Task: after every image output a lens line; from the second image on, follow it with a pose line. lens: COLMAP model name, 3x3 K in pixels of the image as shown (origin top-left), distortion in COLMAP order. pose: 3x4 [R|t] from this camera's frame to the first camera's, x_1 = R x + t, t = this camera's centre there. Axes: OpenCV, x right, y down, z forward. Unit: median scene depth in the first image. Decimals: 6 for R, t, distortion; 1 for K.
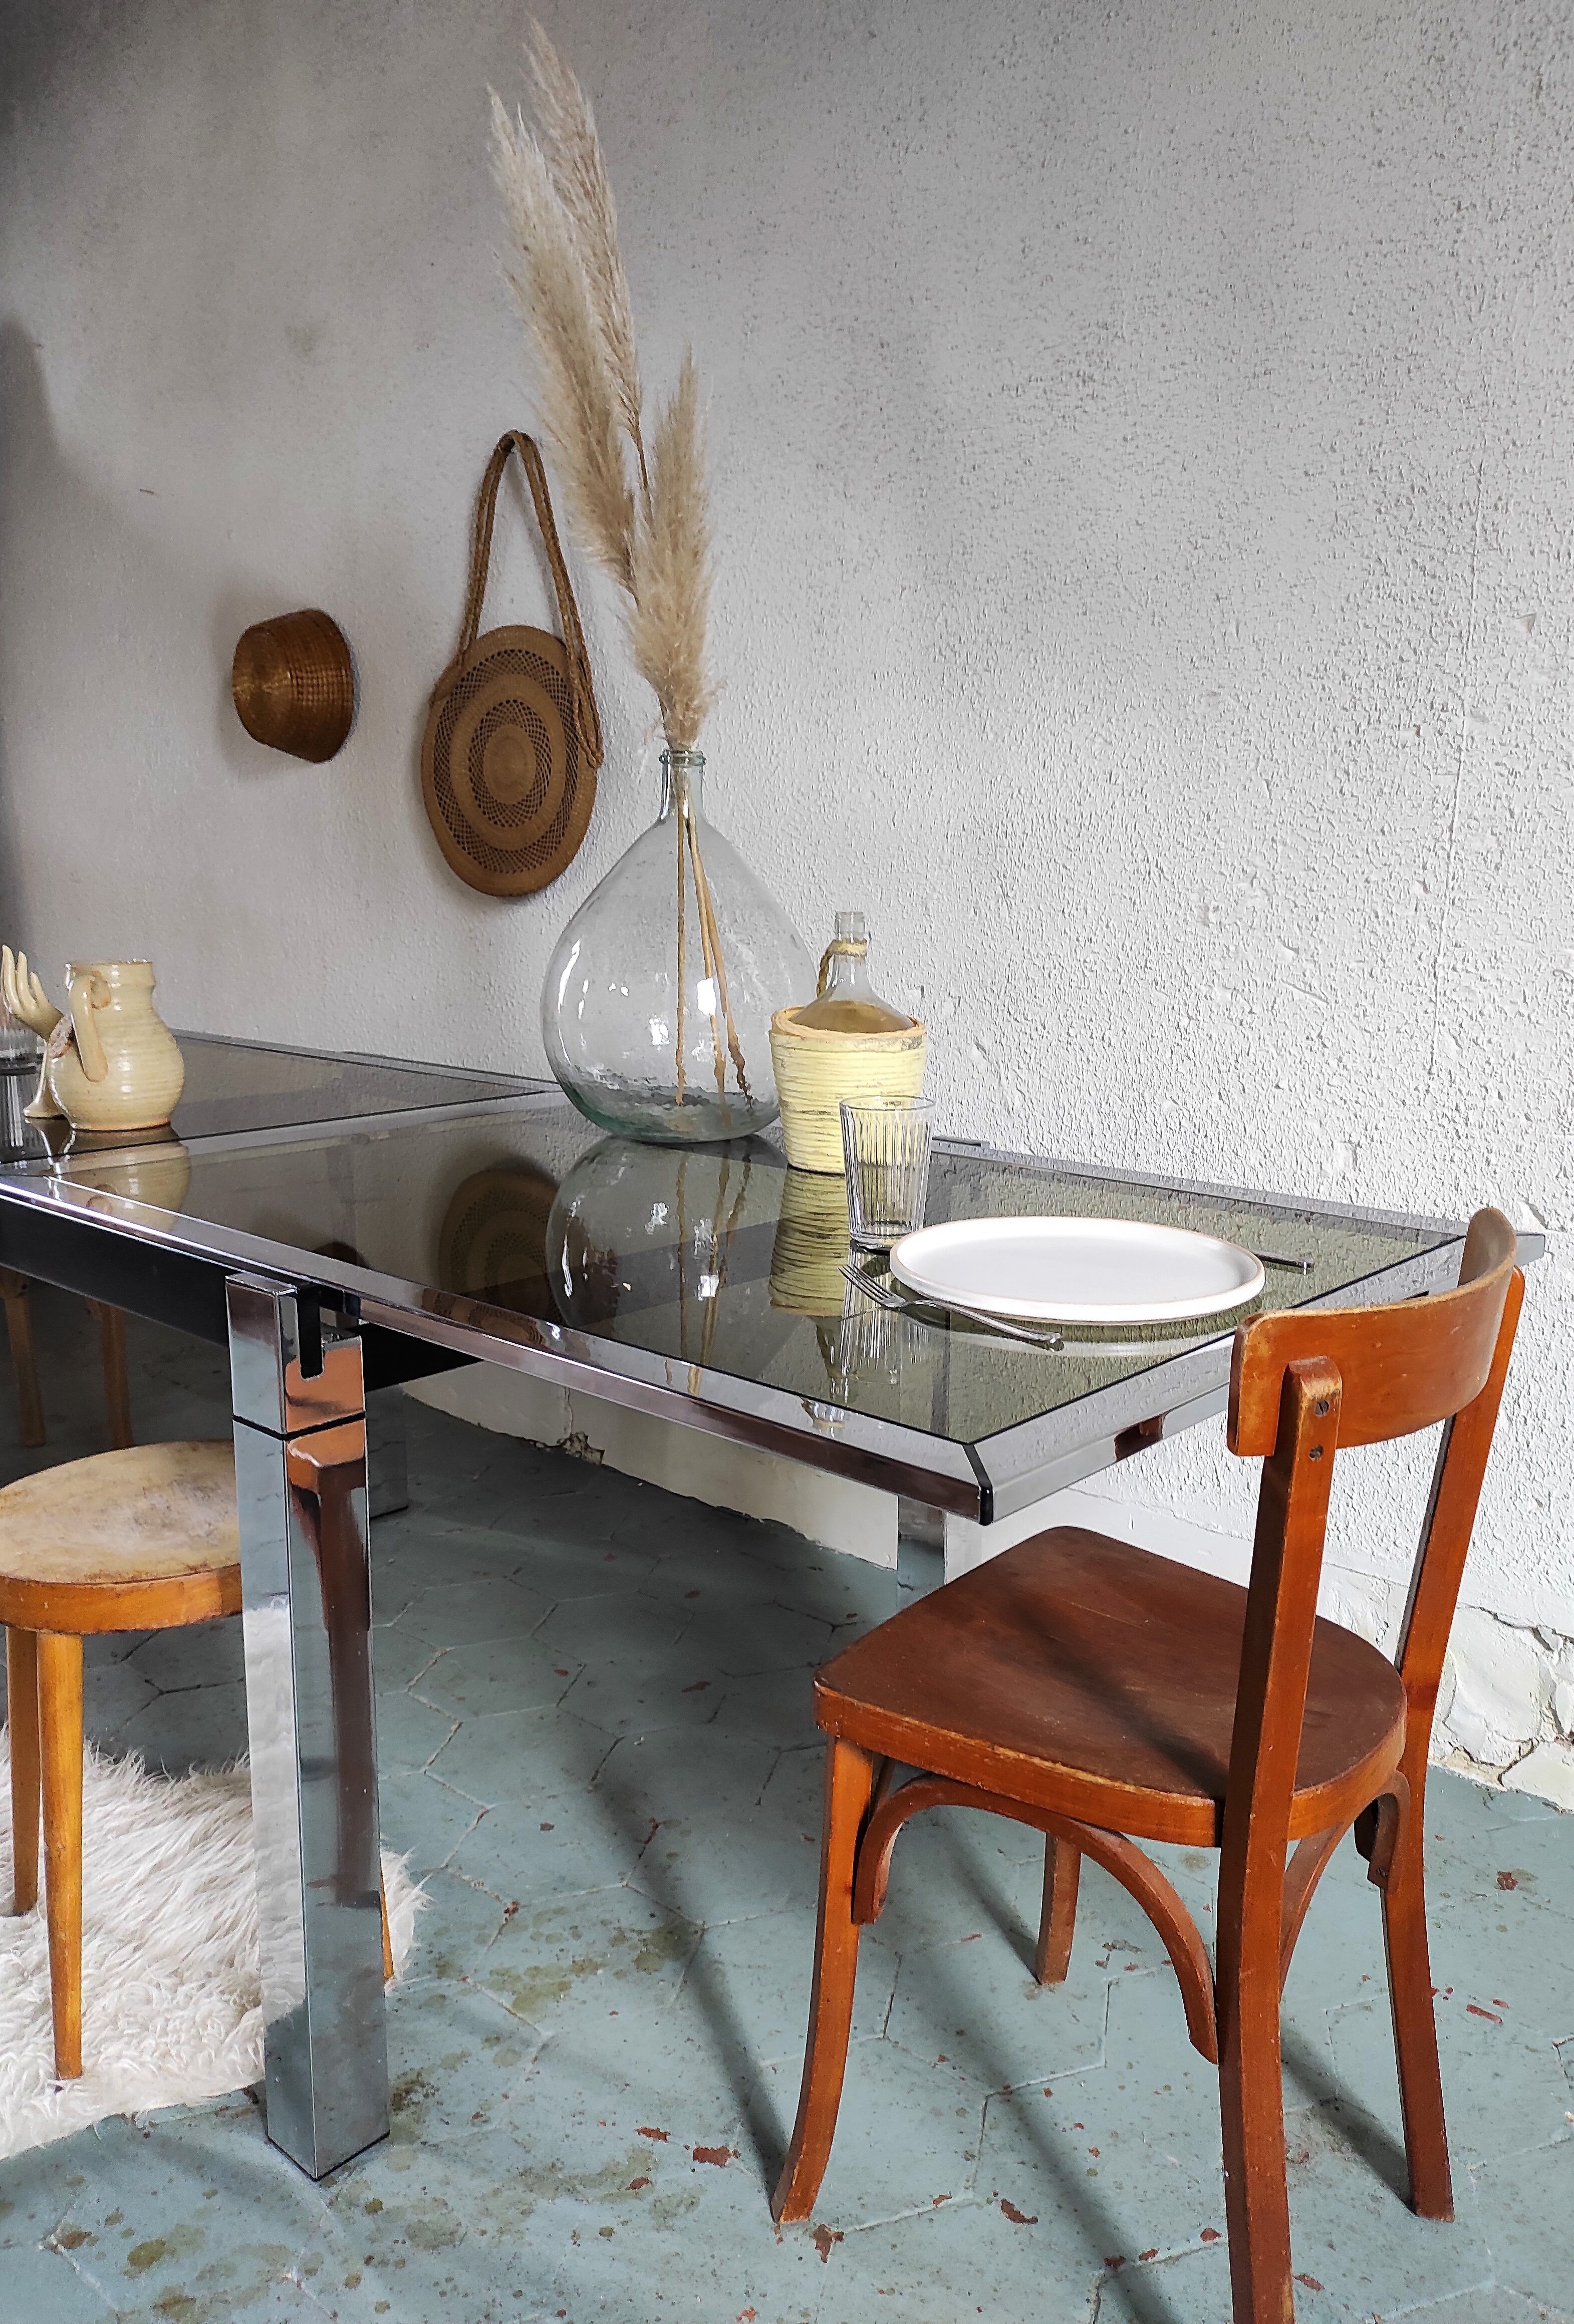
lens RADIAL K [[1697.8, 0, 833.7], [0, 1697.8, 1169.9], [0, 0, 1]] dist [0.037464, -0.041758]
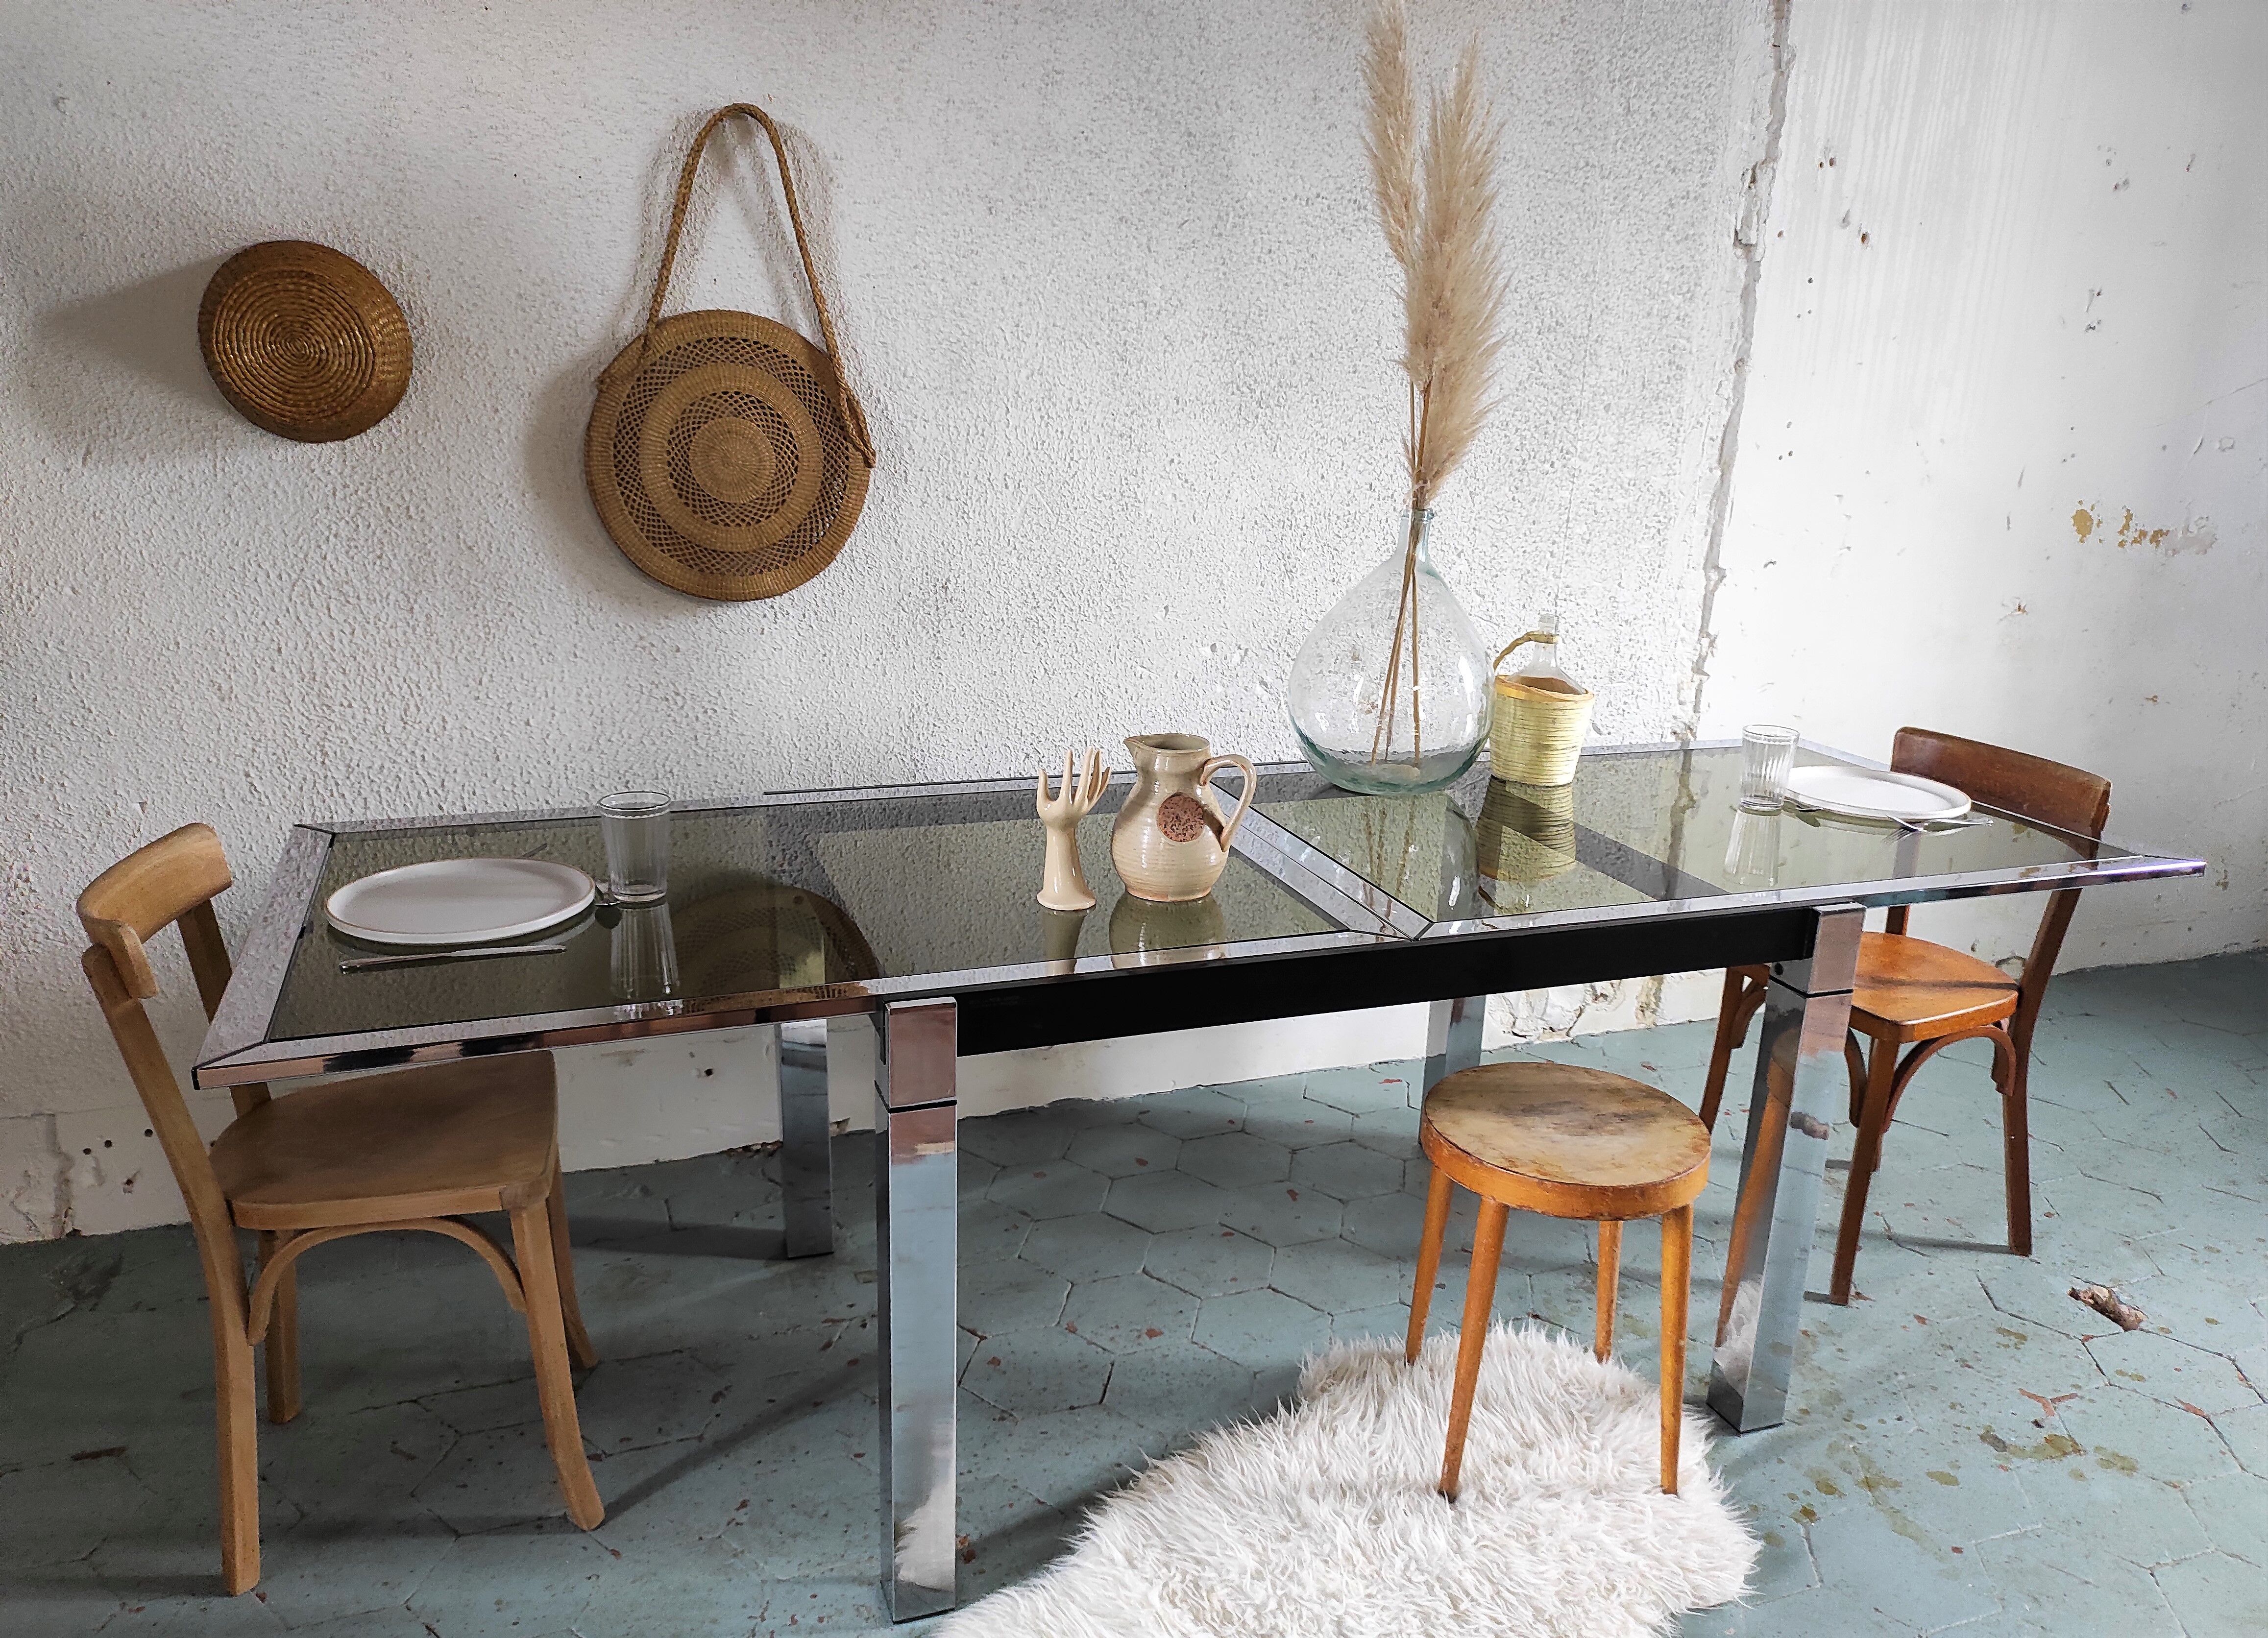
lens RADIAL K [[1671.0, 0, 1141.8], [0, 1671.0, 847.0], [0, 0, 1]] dist [0.041190, -0.040554]
pose [[0.481331, -0.244040, 0.841881, -1.265574], [0.136714, 0.969608, 0.202901, -0.260830], [-0.865811, 0.017435, 0.500067, 0.478842]]
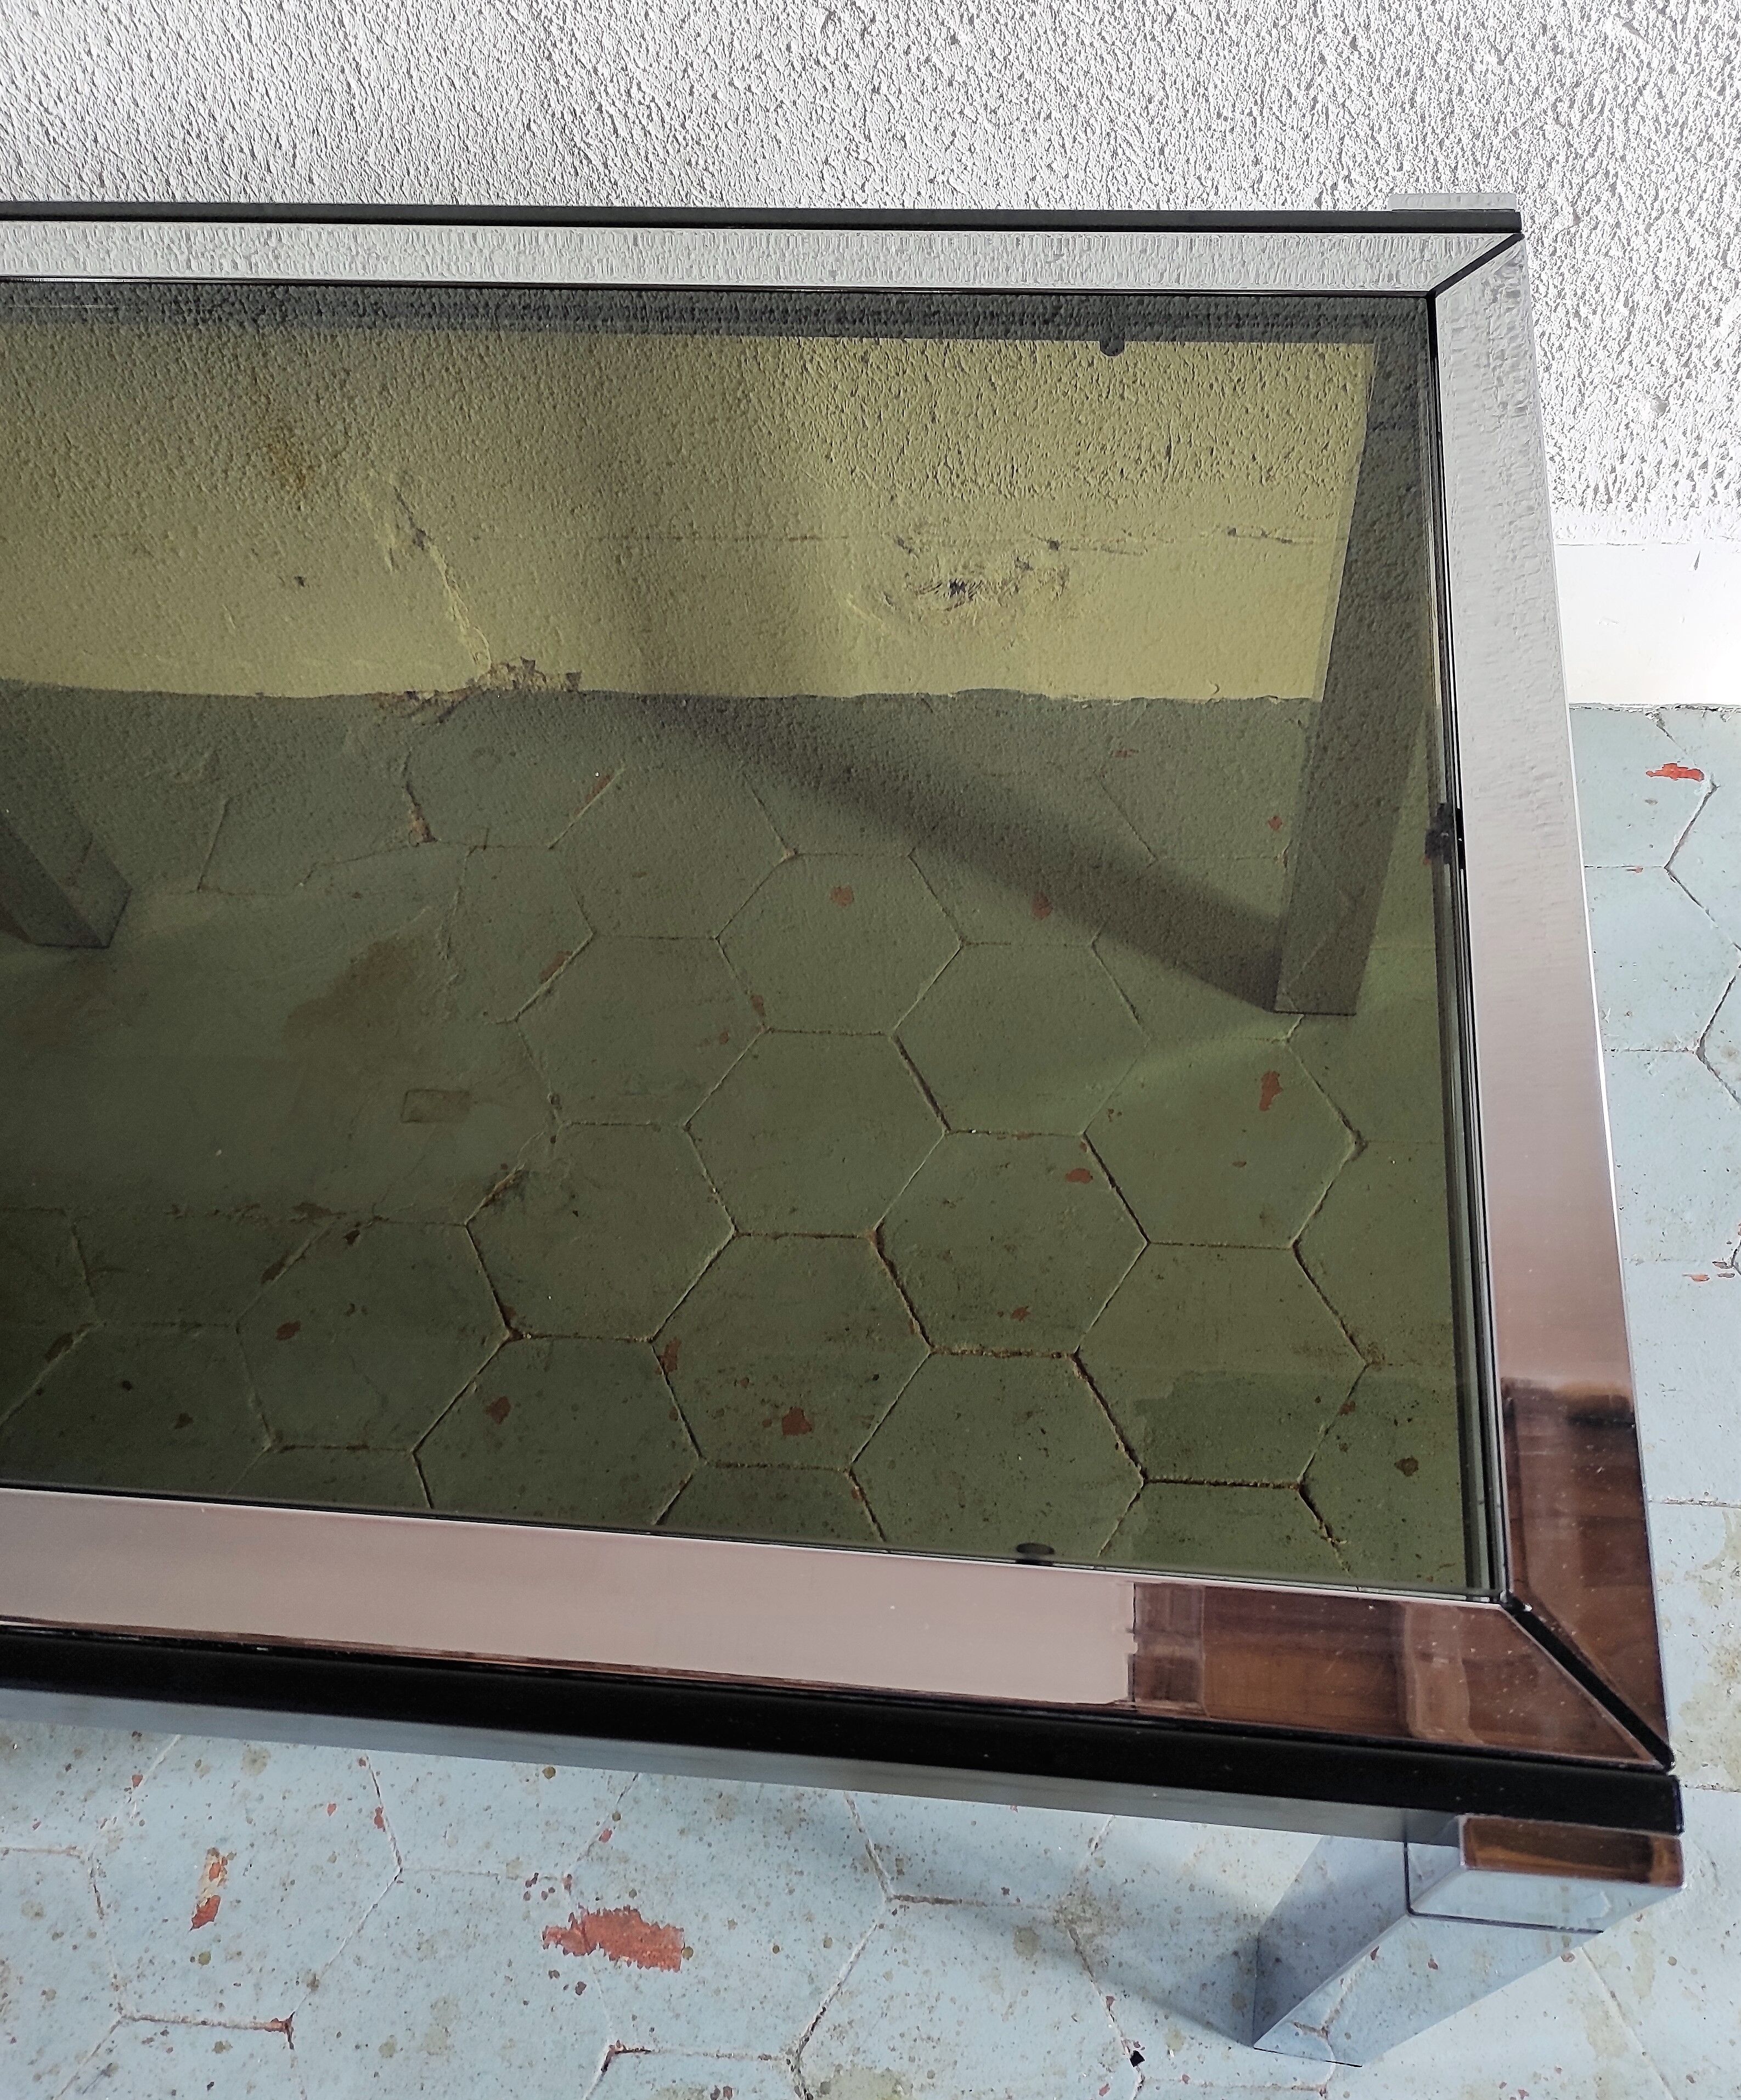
lens RADIAL K [[1864.3, 0, 949.5], [0, 1864.3, 1050.2], [0, 0, 1]] dist [0.058460, -0.067238]
pose [[0.797399, -0.538568, 0.272210, -0.402560], [0.174182, 0.637305, 0.750668, -0.305799], [-0.577767, -0.551168, 0.601996, 0.688874]]
